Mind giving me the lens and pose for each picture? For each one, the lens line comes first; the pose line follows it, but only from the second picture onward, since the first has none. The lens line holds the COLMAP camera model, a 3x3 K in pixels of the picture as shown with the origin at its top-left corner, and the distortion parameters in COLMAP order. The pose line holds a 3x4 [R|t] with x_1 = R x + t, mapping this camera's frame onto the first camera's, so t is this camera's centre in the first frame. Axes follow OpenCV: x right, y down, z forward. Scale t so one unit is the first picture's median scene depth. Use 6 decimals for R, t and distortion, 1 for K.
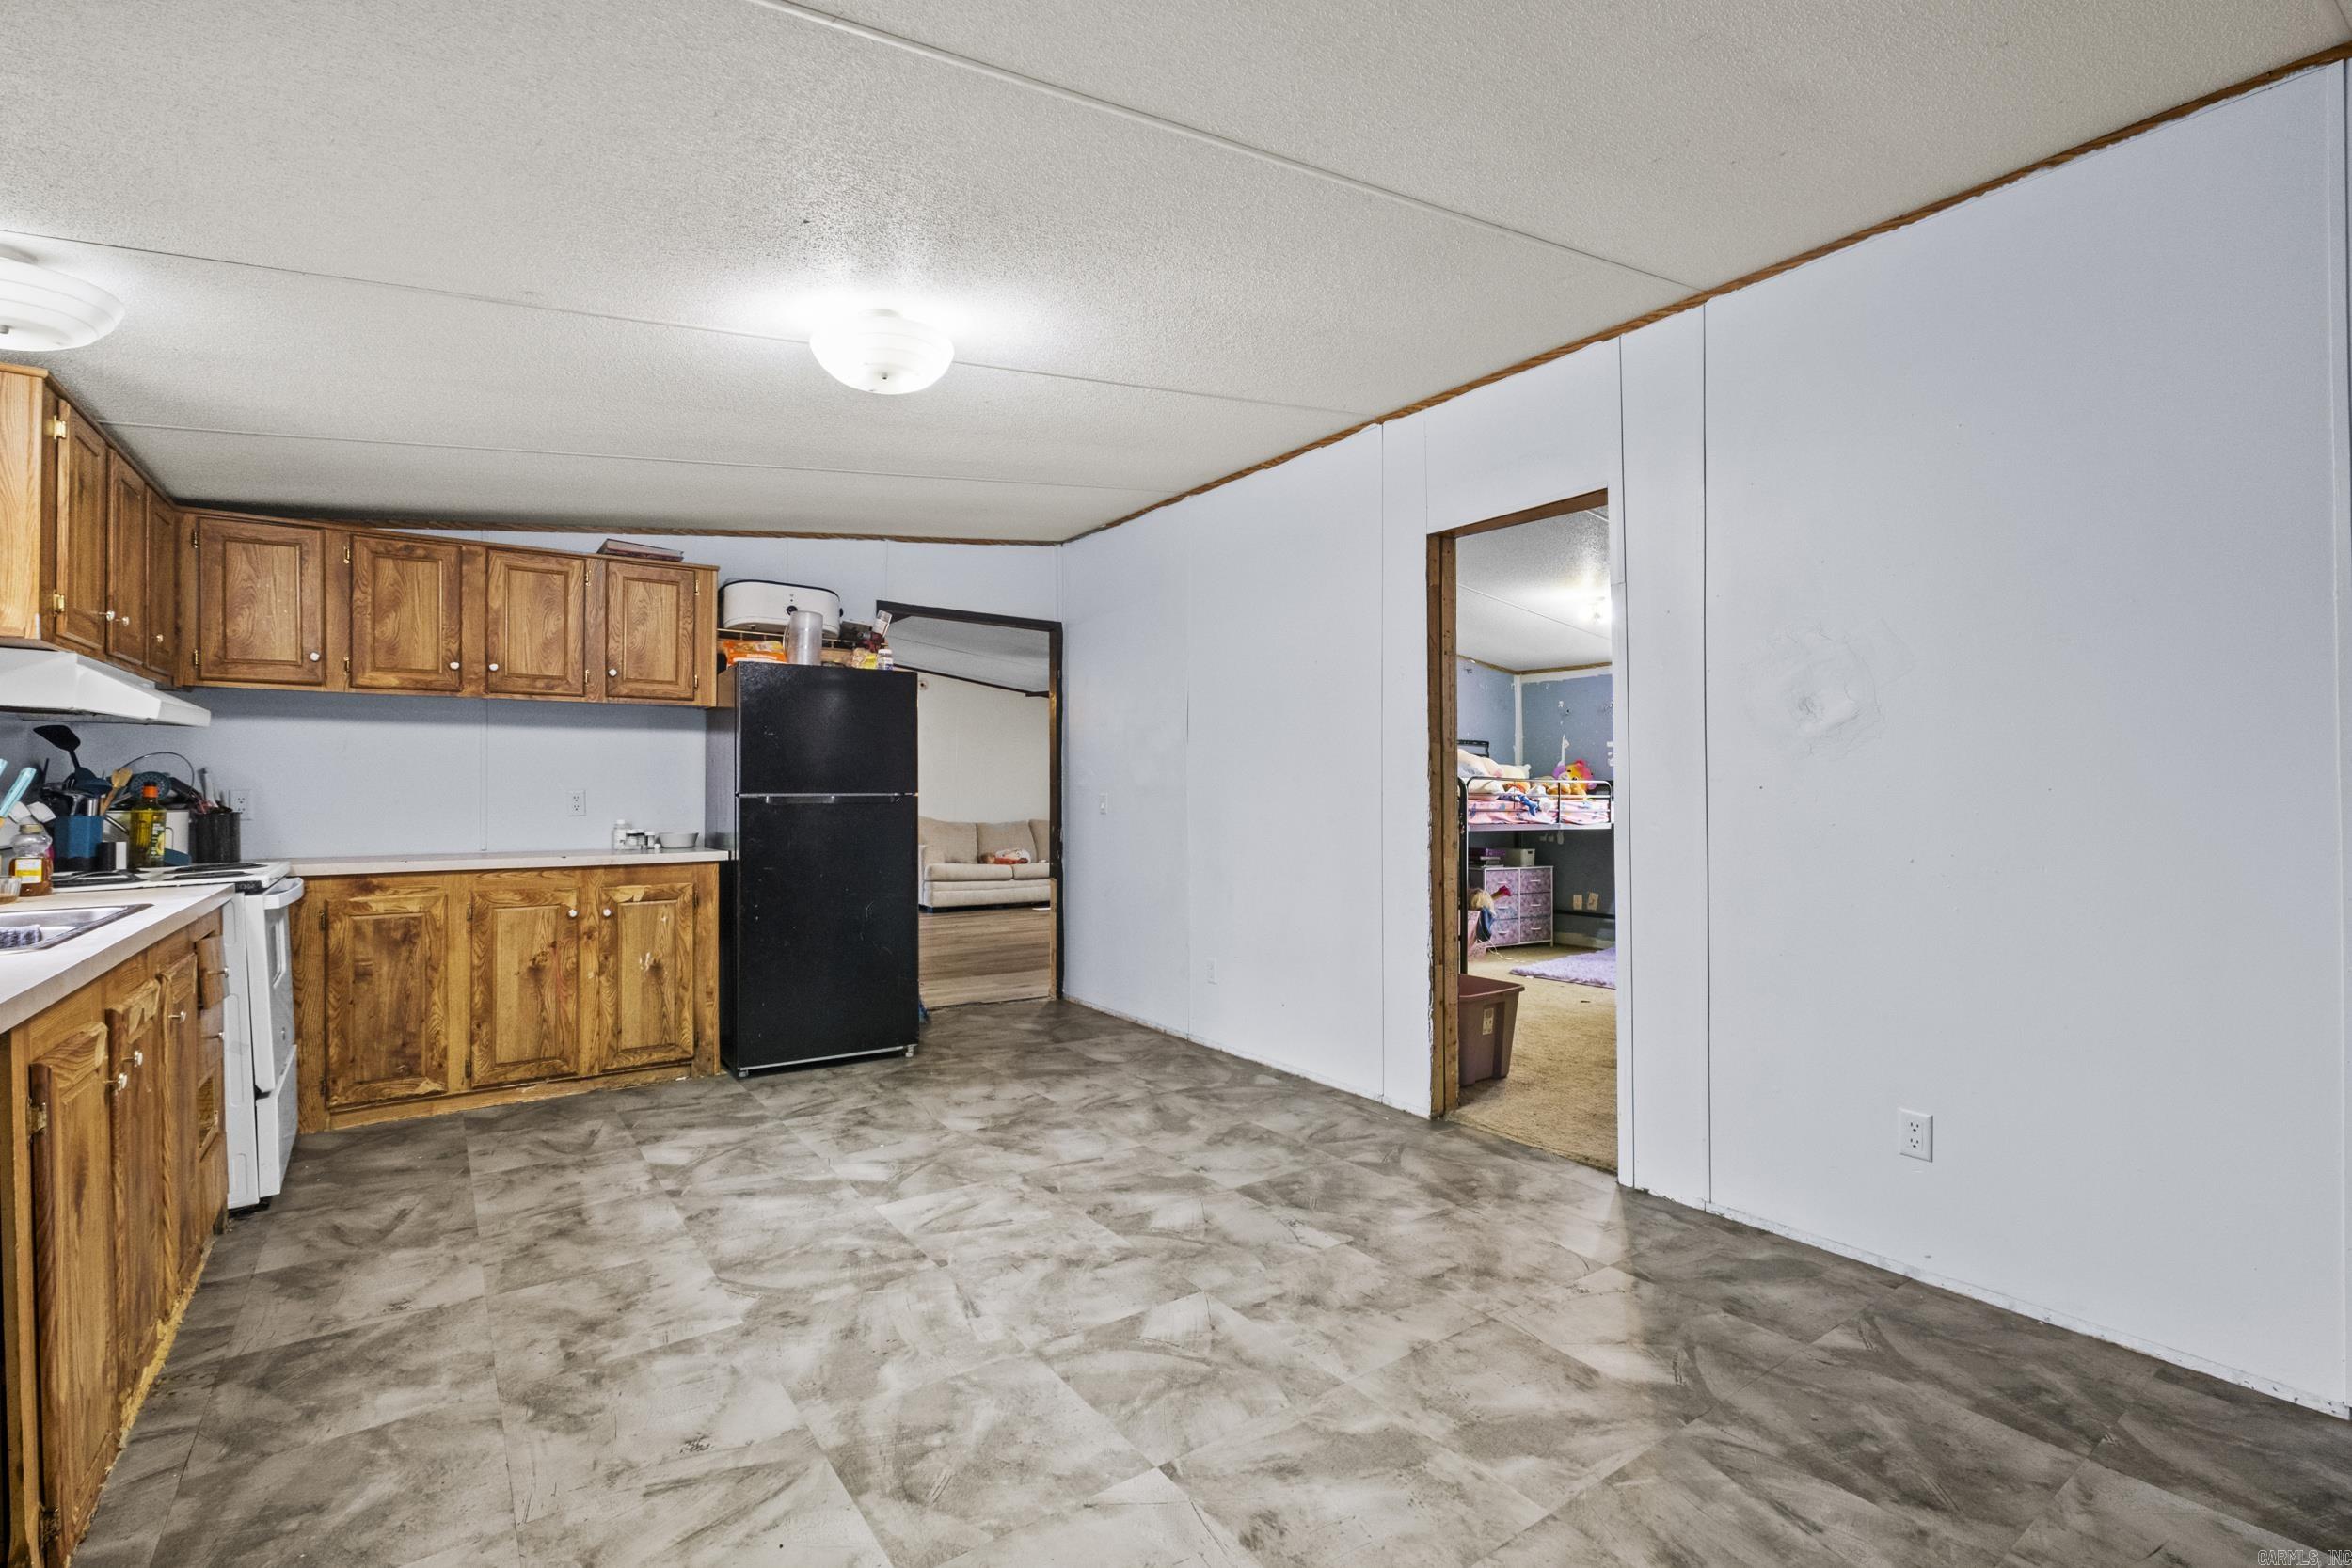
lens RADIAL K [[1038.8, 0, 1160.5], [0, 1038.8, 785.5], [0, 0, 1]] dist [-0.004517, -0.000643]
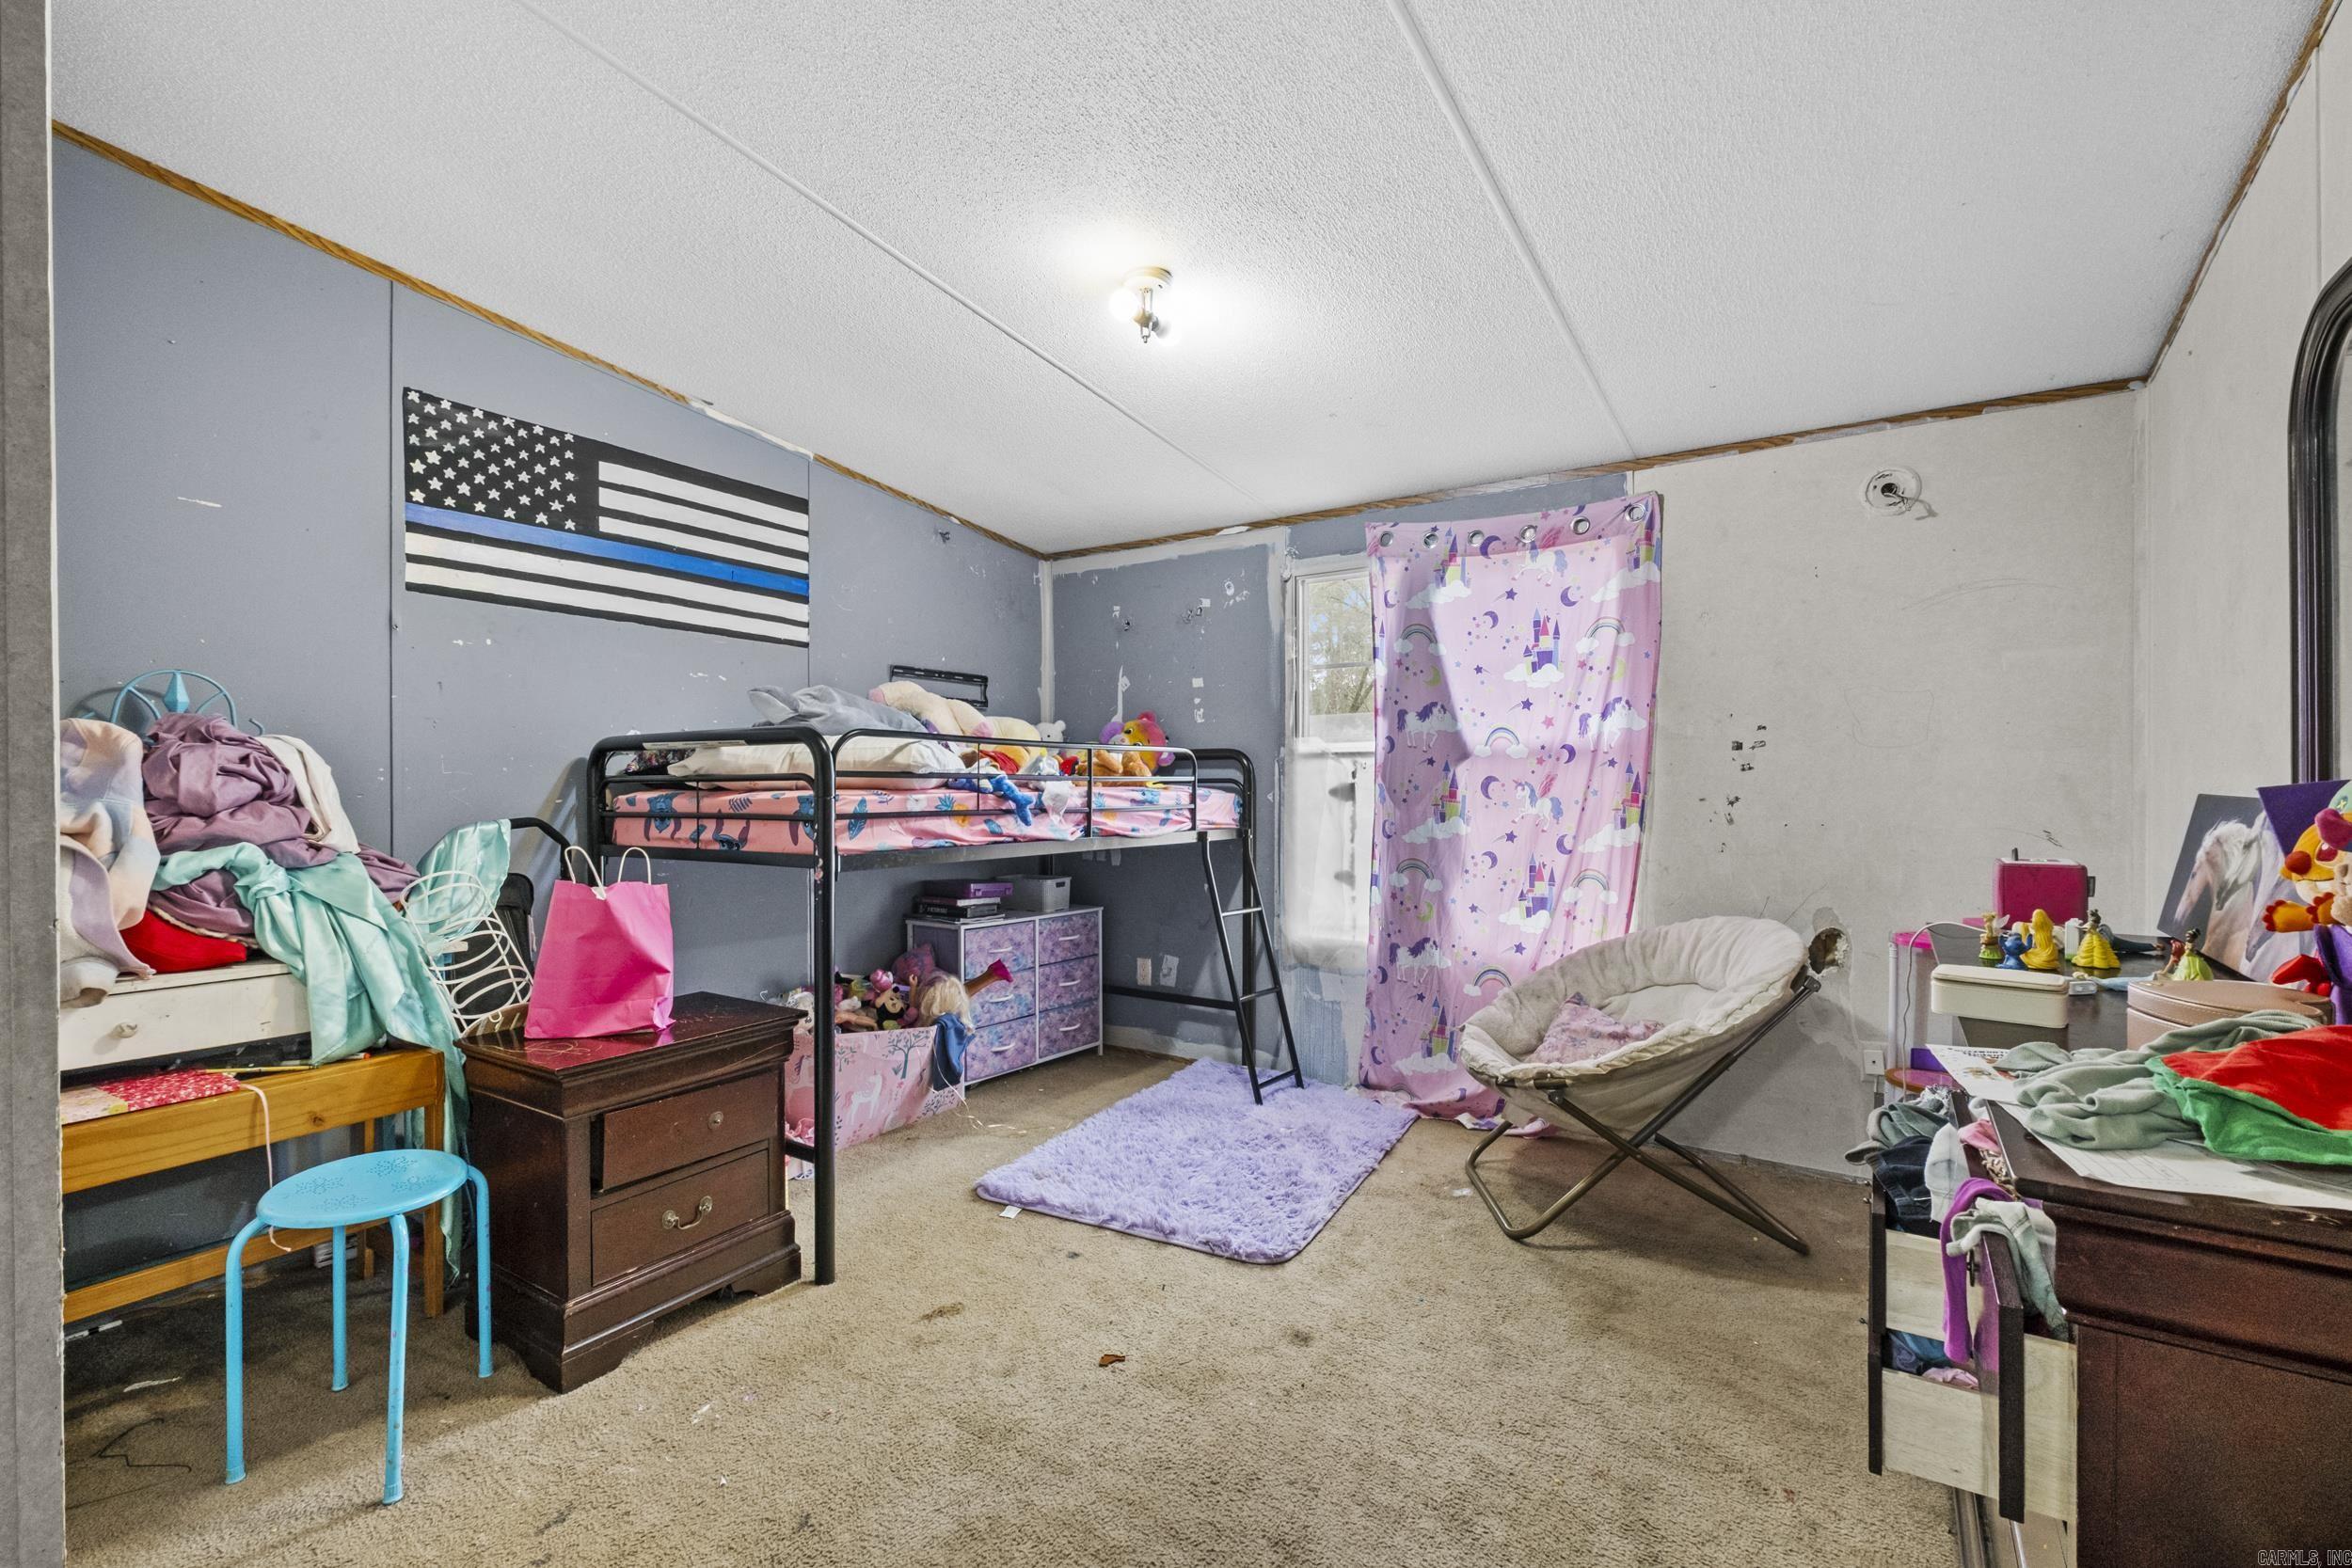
lens RADIAL K [[1020.5, 0, 1172.8], [0, 1020.5, 776.2], [0, 0, 1]] dist [-0.012585, -0.000223]
pose [[0.934747, -0.003910, 0.355292, 0.461475], [0.001477, 0.999974, 0.007121, 0.010855], [-0.355311, -0.006131, 0.934728, 1.008619]]
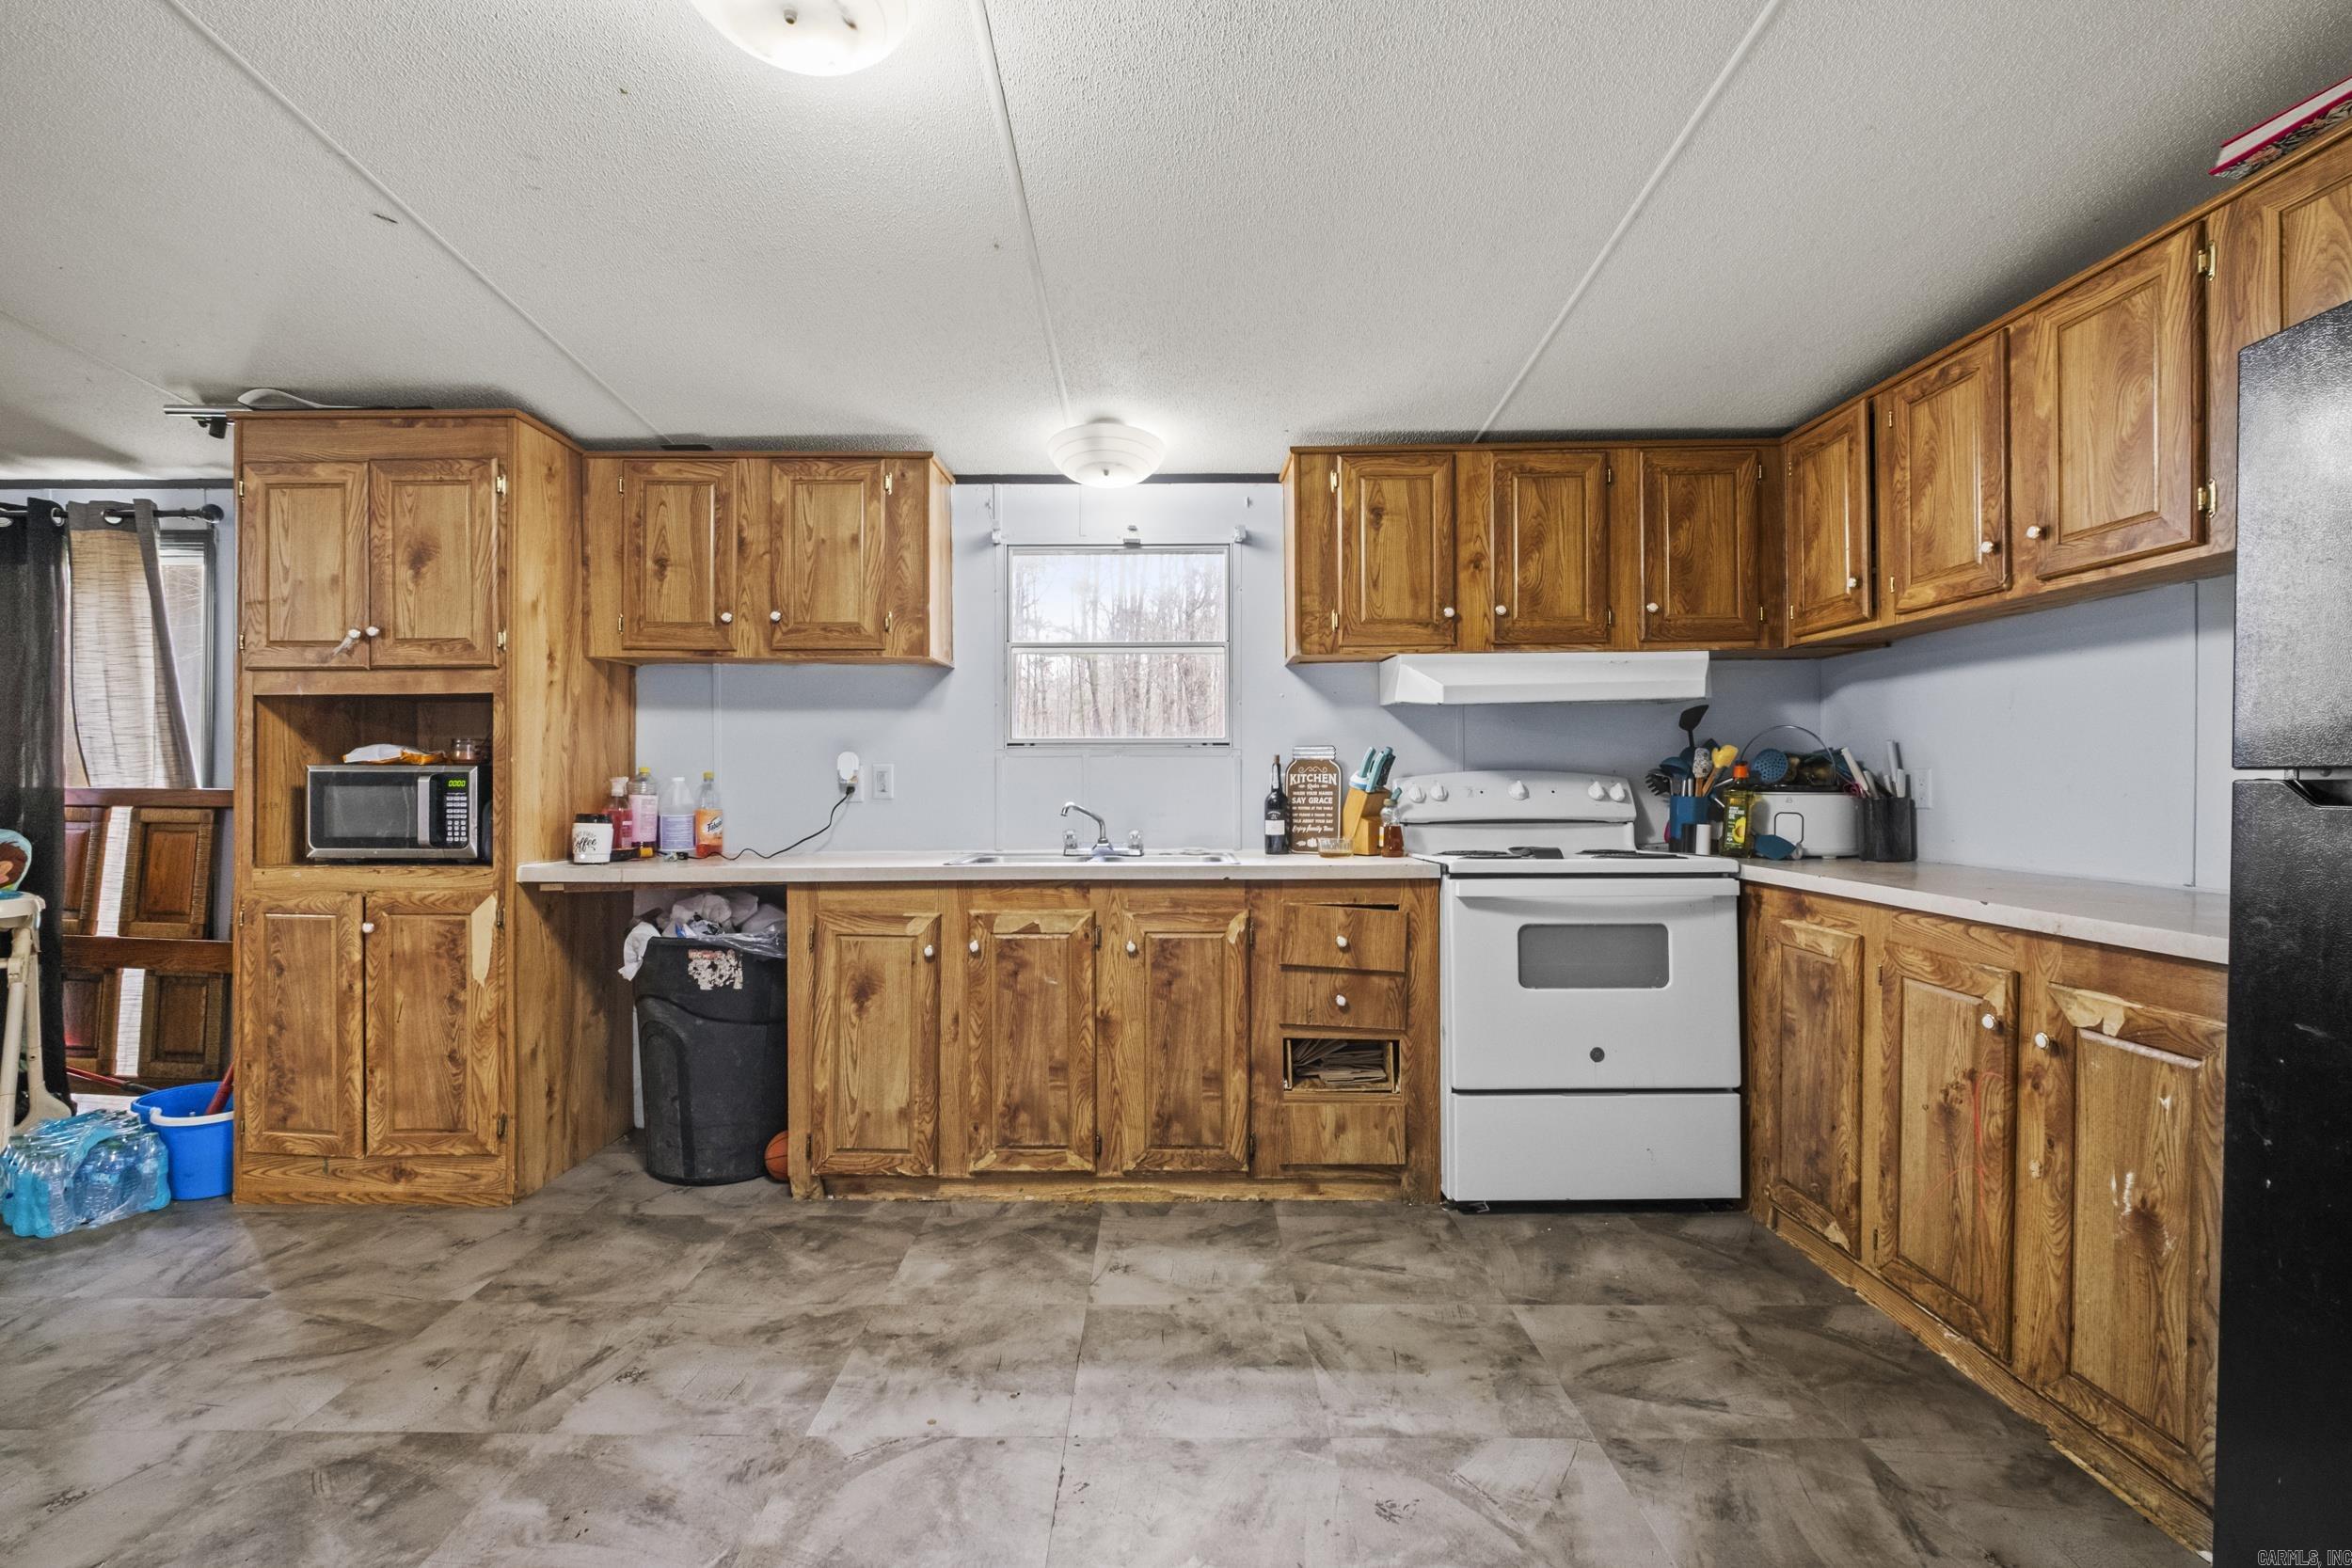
lens RADIAL K [[1038.8, 0, 1160.5], [0, 1038.8, 785.5], [0, 0, 1]] dist [-0.004517, -0.000643]
pose [[-0.589741, 0.006930, -0.807563, 0.045357], [0.007005, 0.999969, 0.003466, 0.010354], [0.807562, -0.003613, -0.589771, 1.004426]]
